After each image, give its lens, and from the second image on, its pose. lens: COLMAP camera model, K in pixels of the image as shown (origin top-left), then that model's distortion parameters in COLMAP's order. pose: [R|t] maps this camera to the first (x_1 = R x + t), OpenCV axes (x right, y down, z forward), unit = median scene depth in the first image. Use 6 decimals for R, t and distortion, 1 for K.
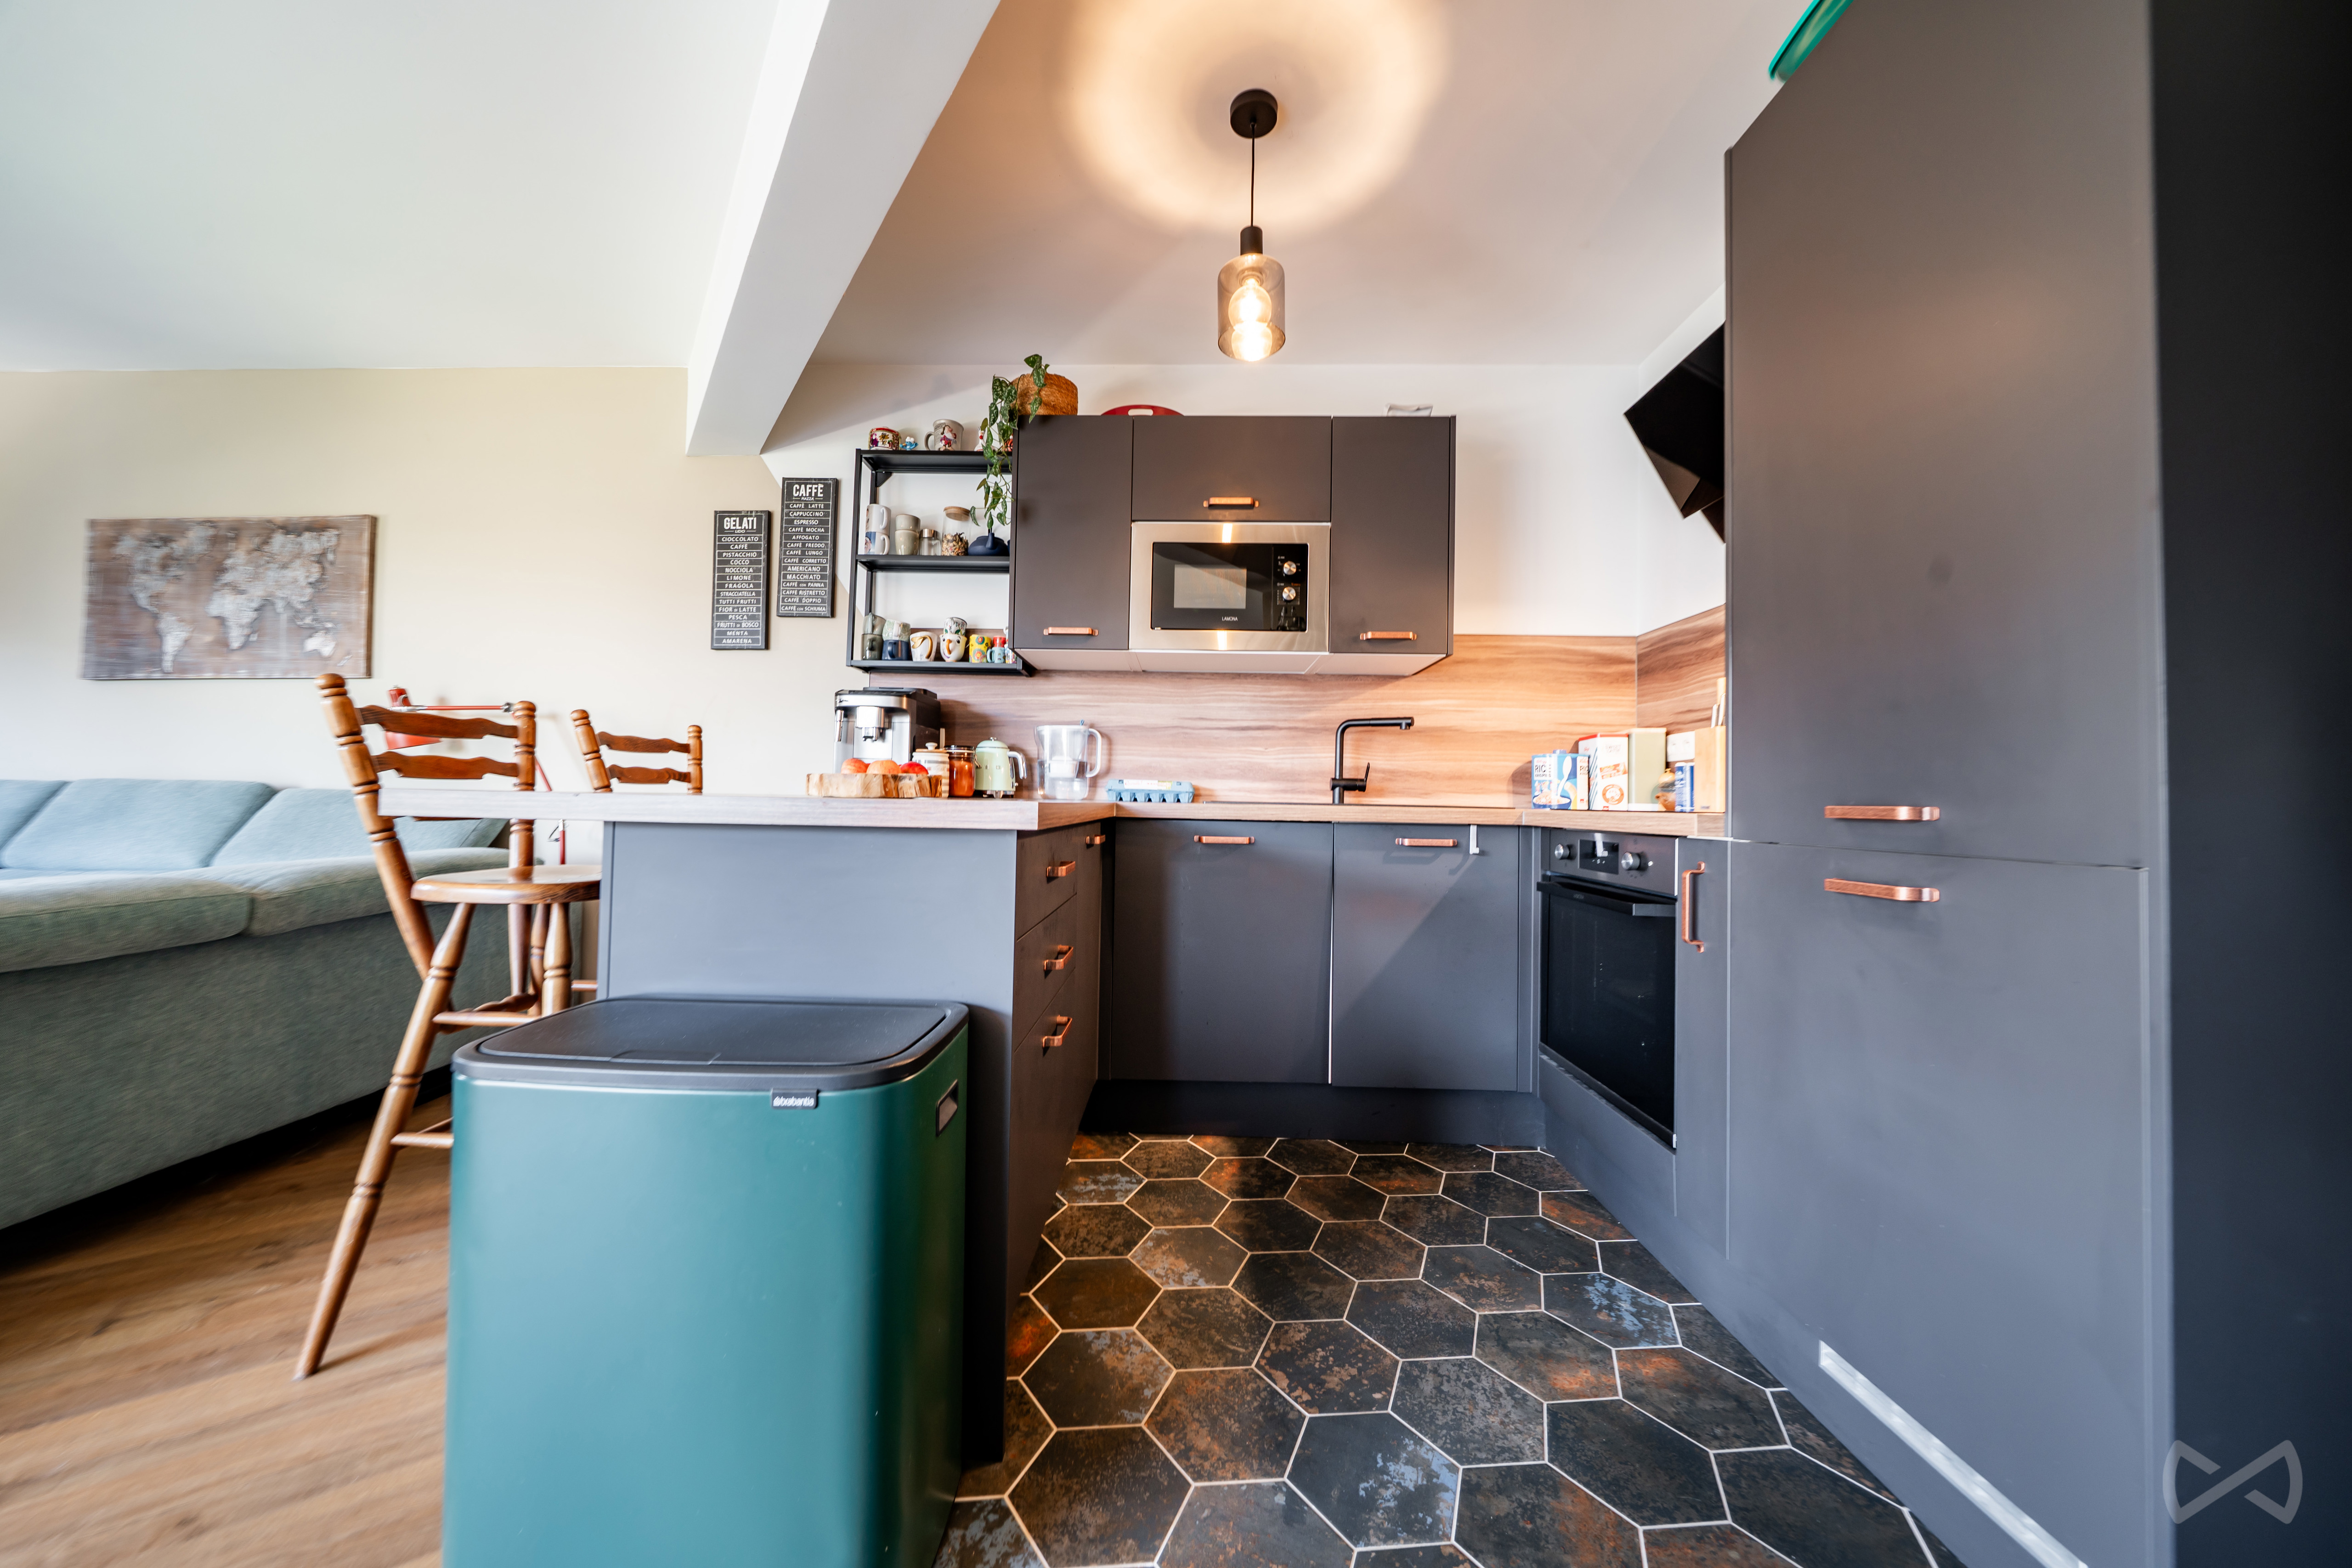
lens RADIAL K [[803.6, 0, 1170.0], [0, 803.6, 778.1], [0, 0, 1]] dist [-0.003099, 0.000129]
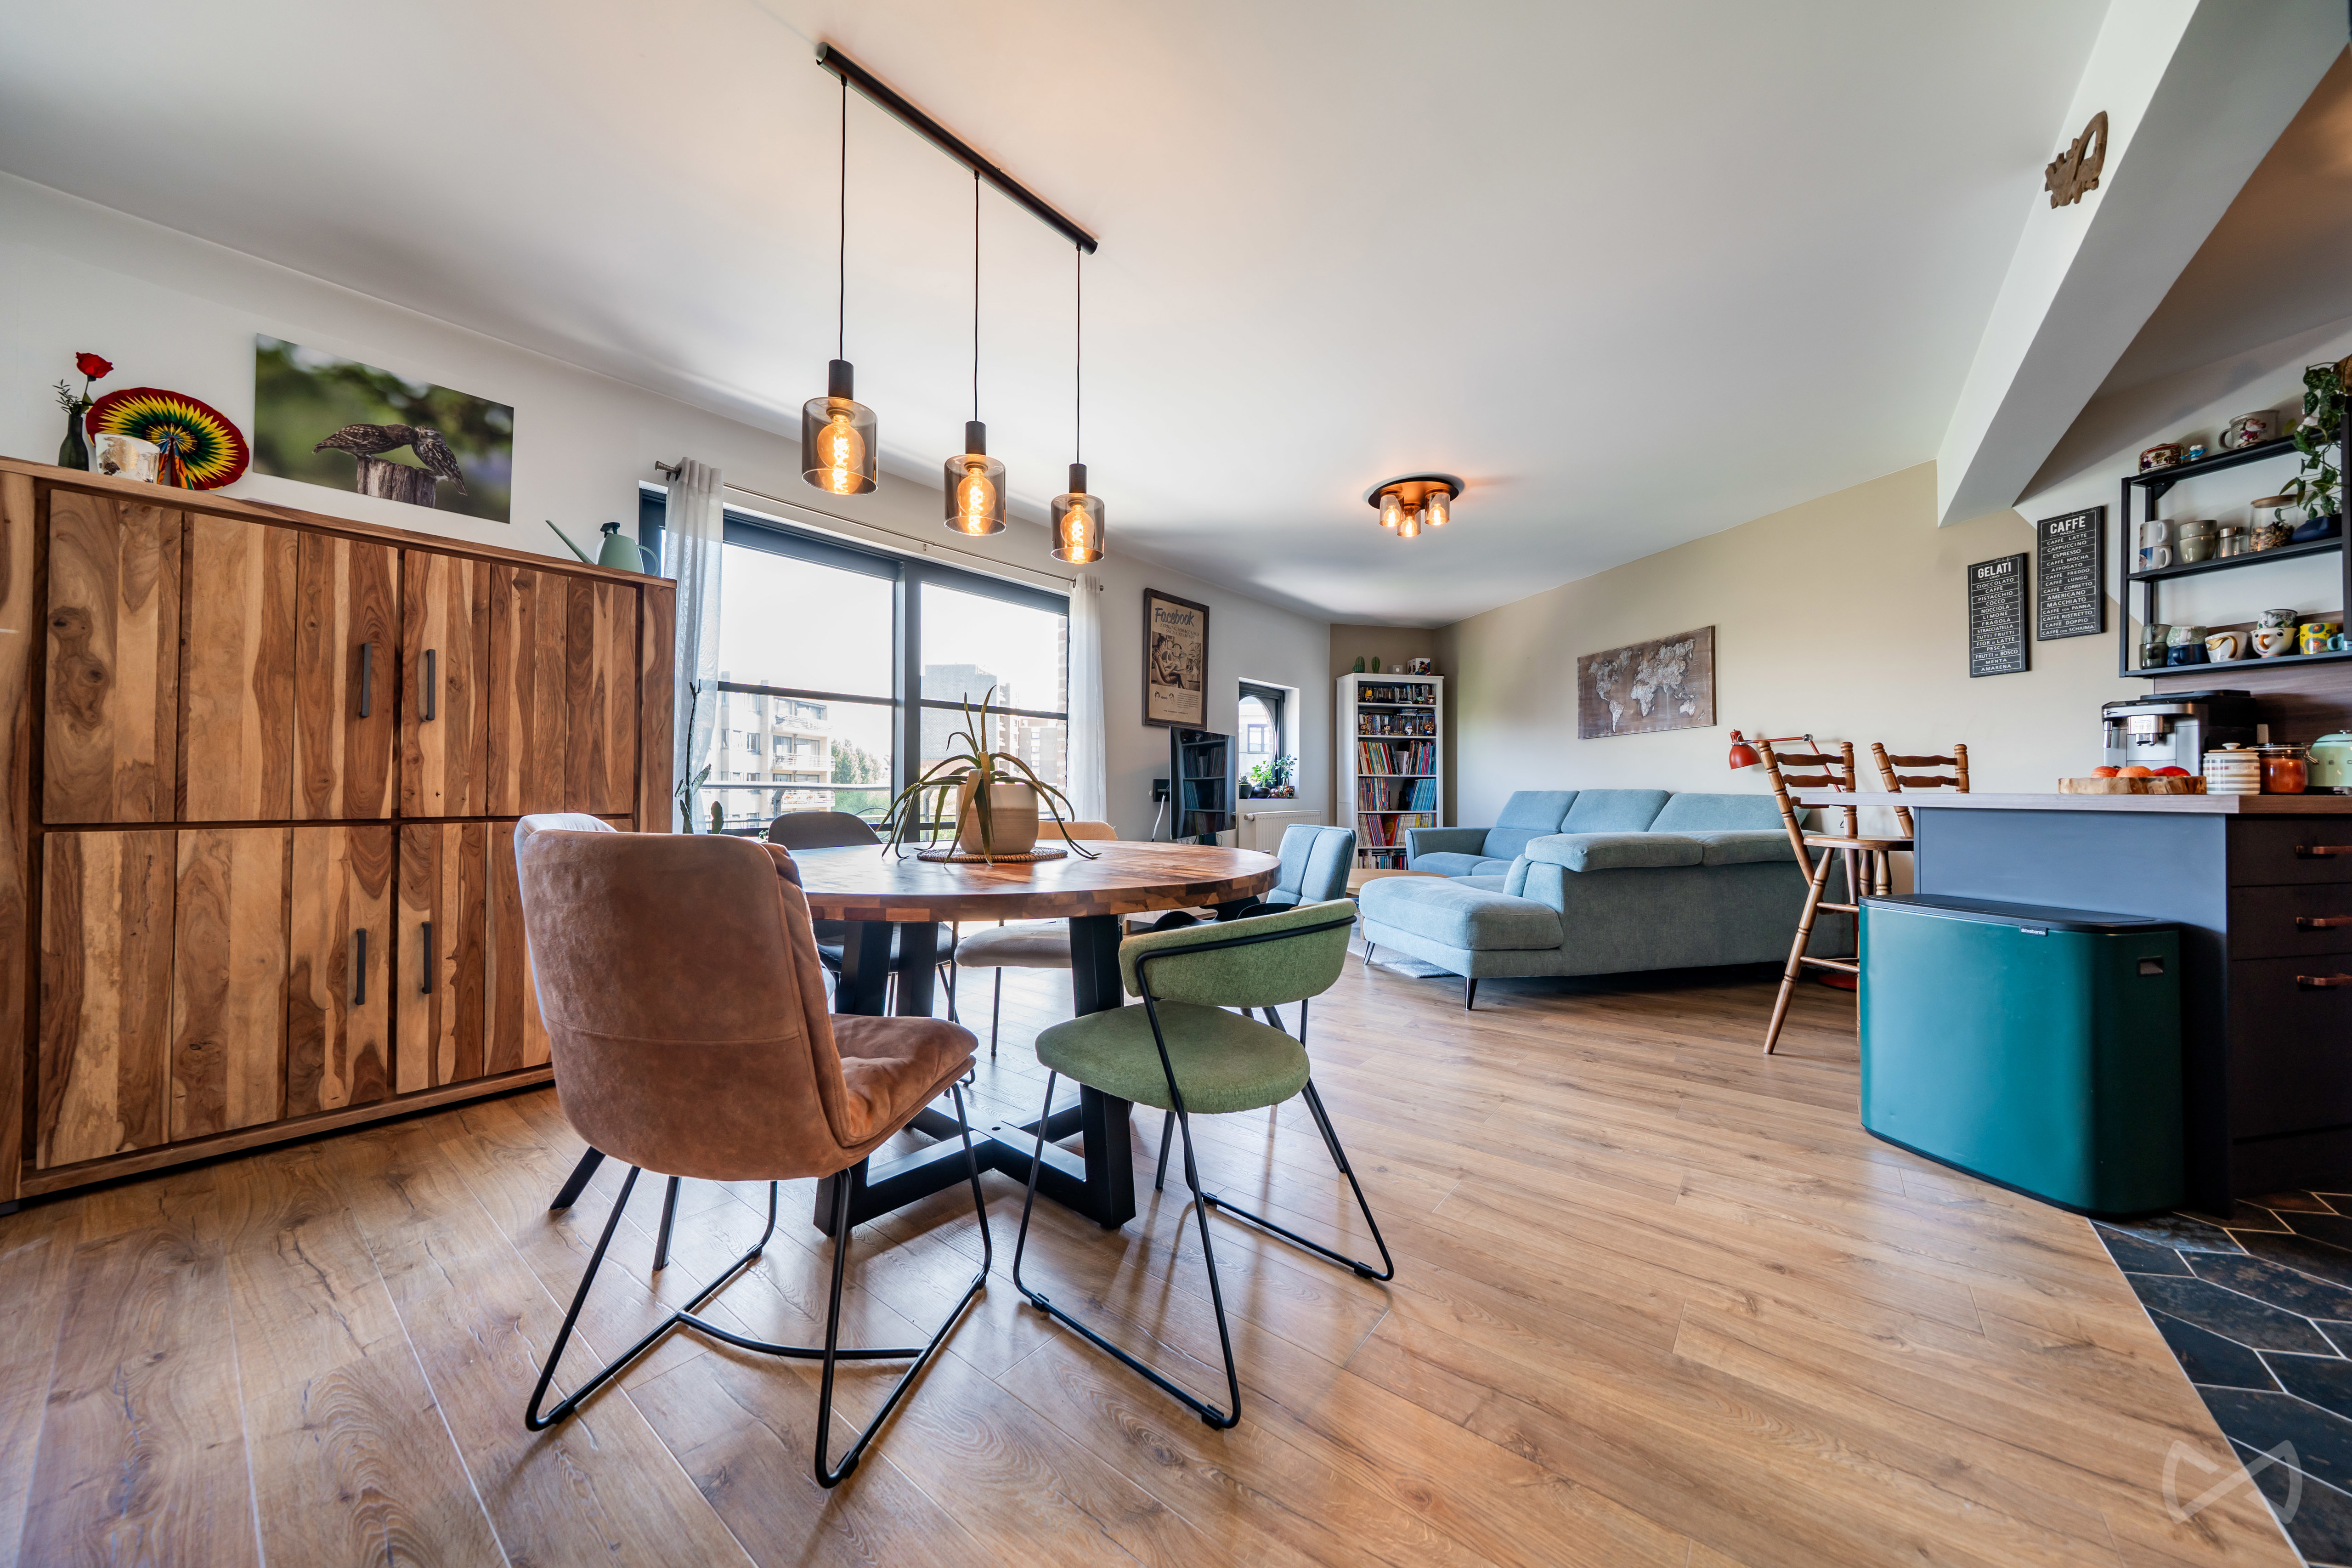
lens RADIAL K [[803.6, 0, 1170.3], [0, 803.6, 778.2], [0, 0, 1]] dist [-0.003099, 0.000129]
pose [[0.263296, -0.029256, -0.964271, 0.305783], [0.025543, 0.999401, -0.023348, -0.007609], [0.964377, -0.018483, 0.263885, -0.546047]]
